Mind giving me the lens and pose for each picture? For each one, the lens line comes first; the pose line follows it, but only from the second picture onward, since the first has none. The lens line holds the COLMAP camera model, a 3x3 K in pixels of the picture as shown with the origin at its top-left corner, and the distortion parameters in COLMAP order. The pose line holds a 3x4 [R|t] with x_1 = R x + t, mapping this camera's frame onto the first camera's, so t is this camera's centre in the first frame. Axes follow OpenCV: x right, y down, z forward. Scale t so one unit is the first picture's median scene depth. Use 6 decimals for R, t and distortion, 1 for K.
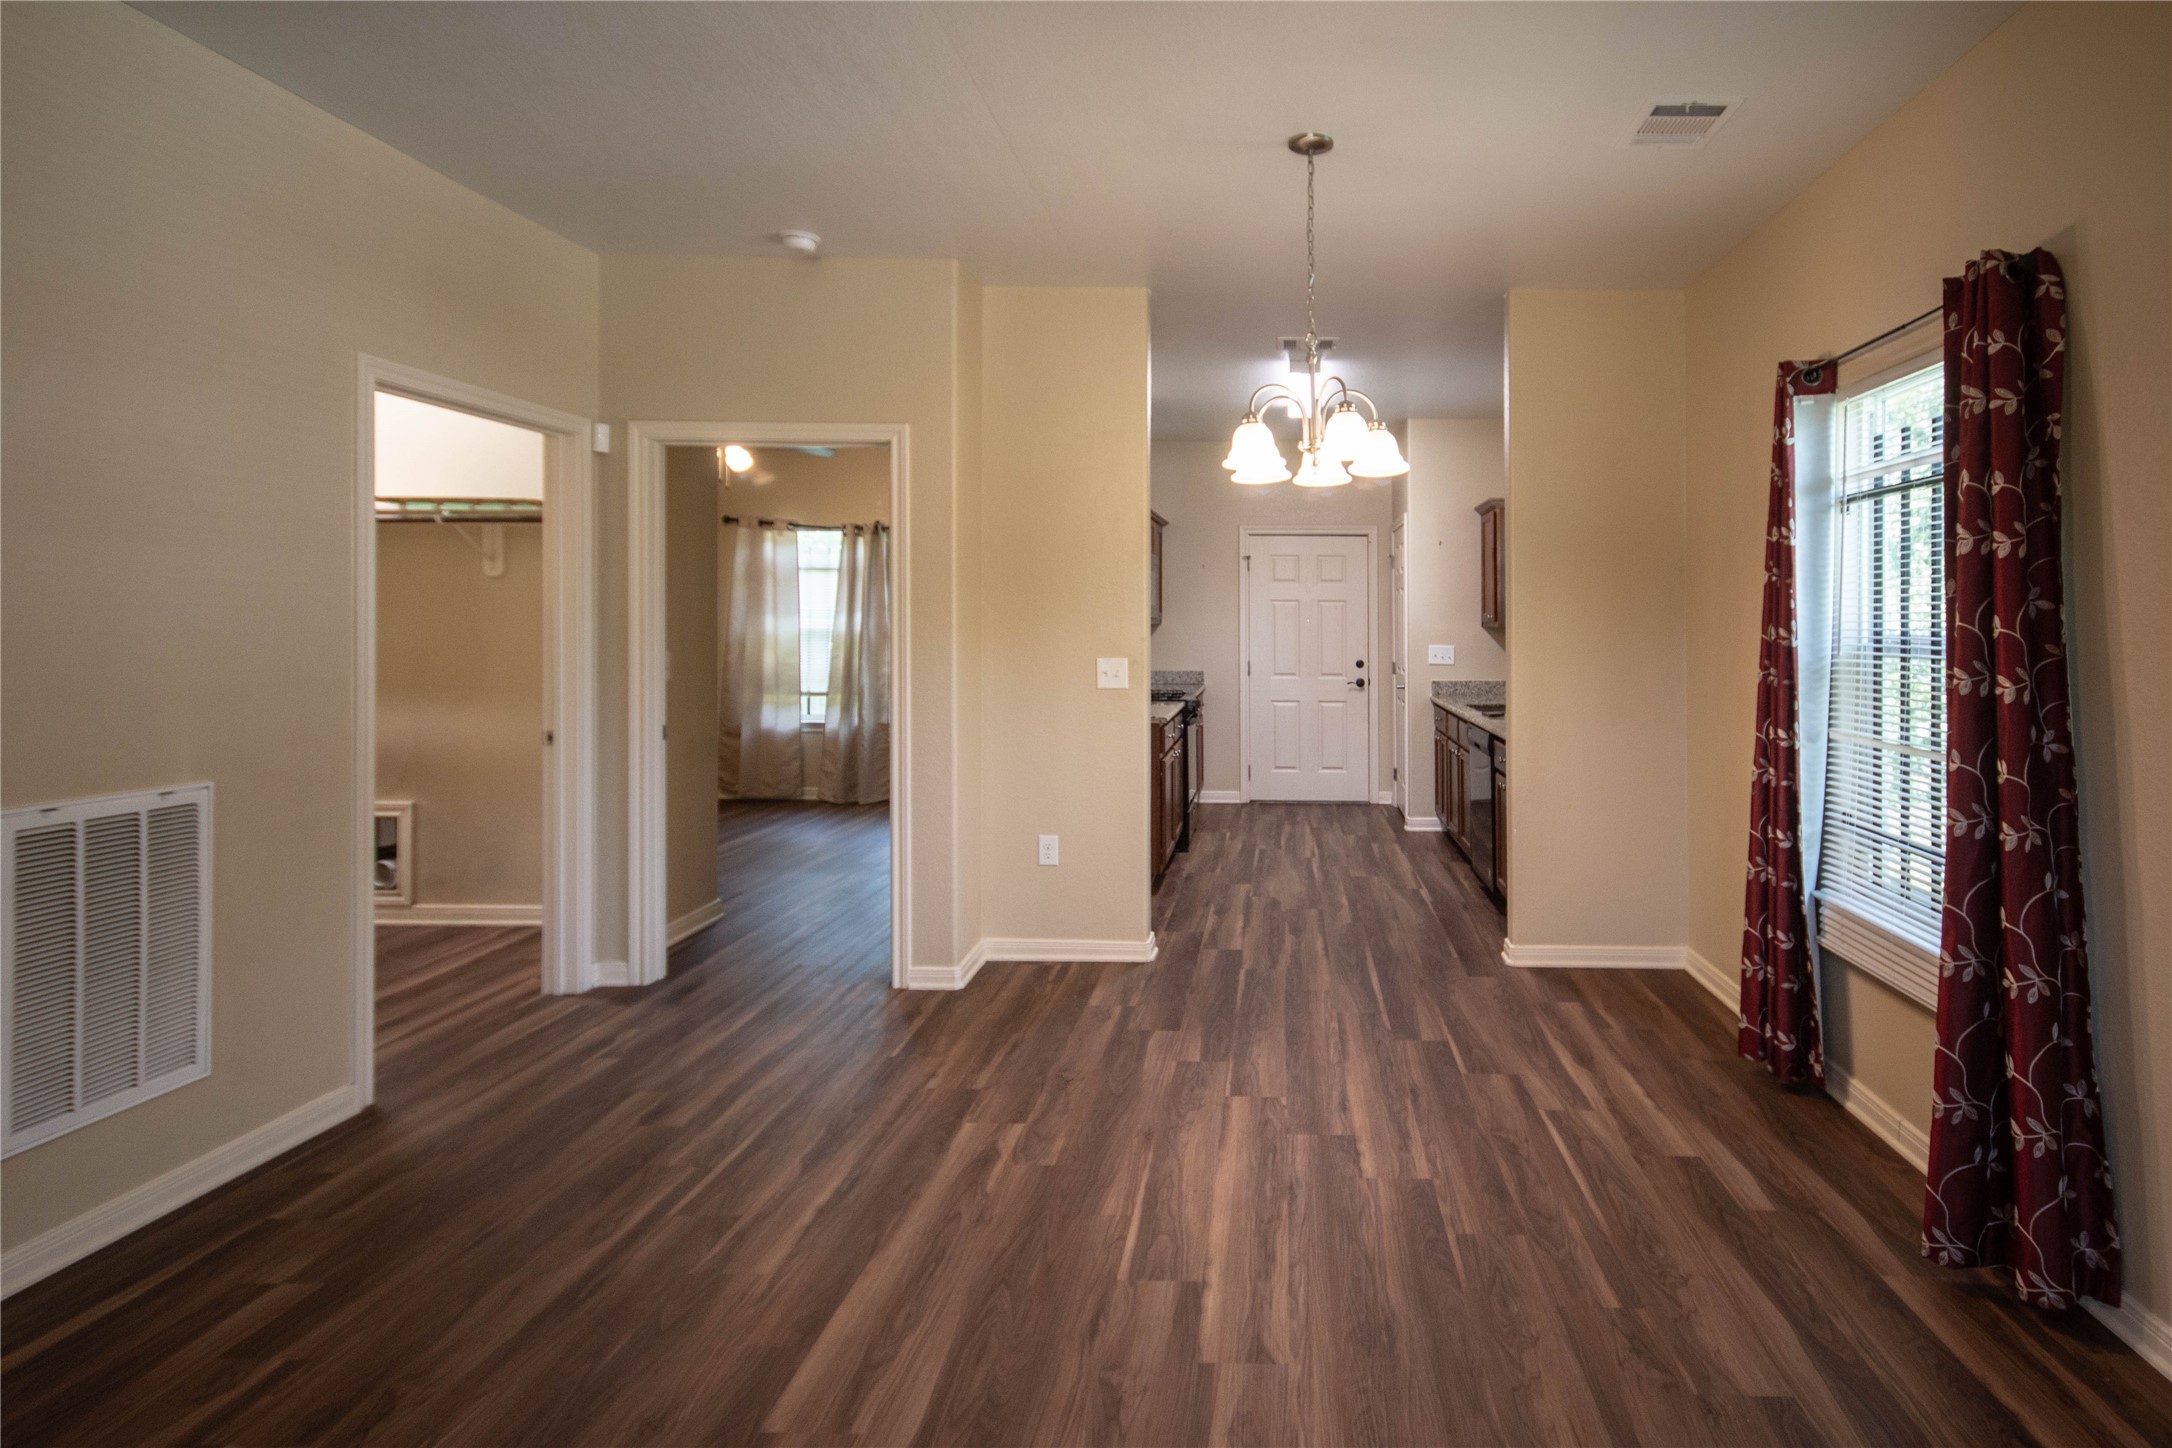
lens RADIAL K [[1117.8, 0, 1270.9], [0, 1117.8, 608.8], [0, 0, 1]] dist [0.004918, -0.000530]
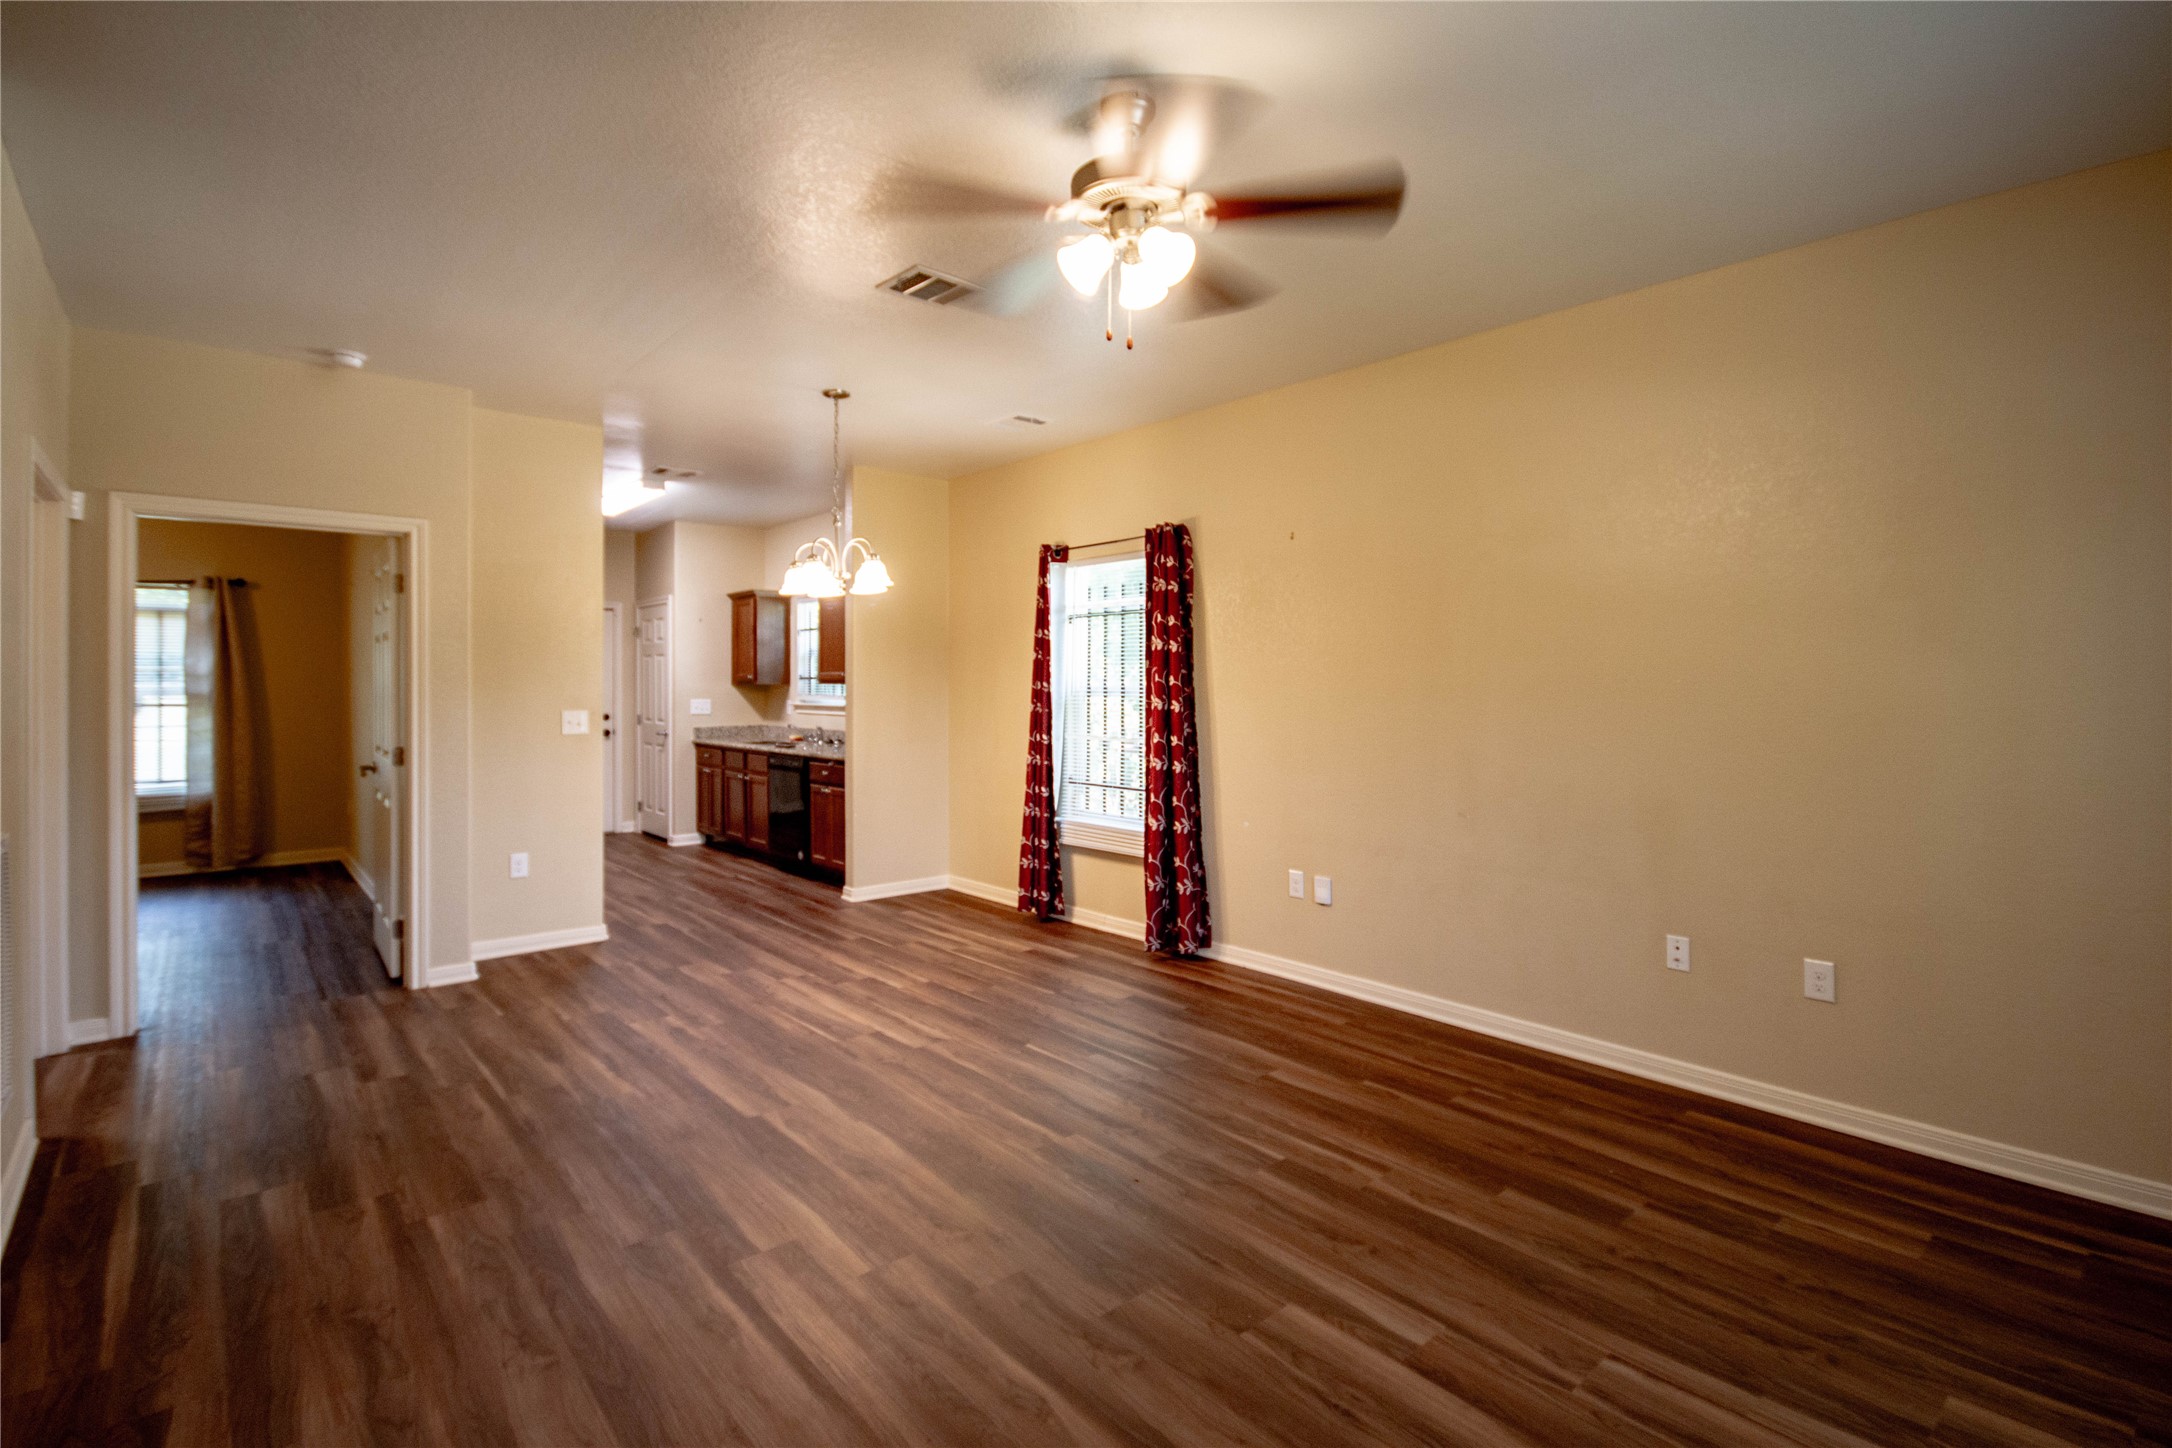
lens RADIAL K [[1006.6, 0, 1061.6], [0, 1006.6, 677.3], [0, 0, 1]] dist [-0.001499, -0.000089]
pose [[0.760571, -0.004043, 0.649243, -0.706411], [-0.001566, 0.999966, 0.008062, -0.005889], [-0.649253, -0.007148, 0.760539, -0.369286]]
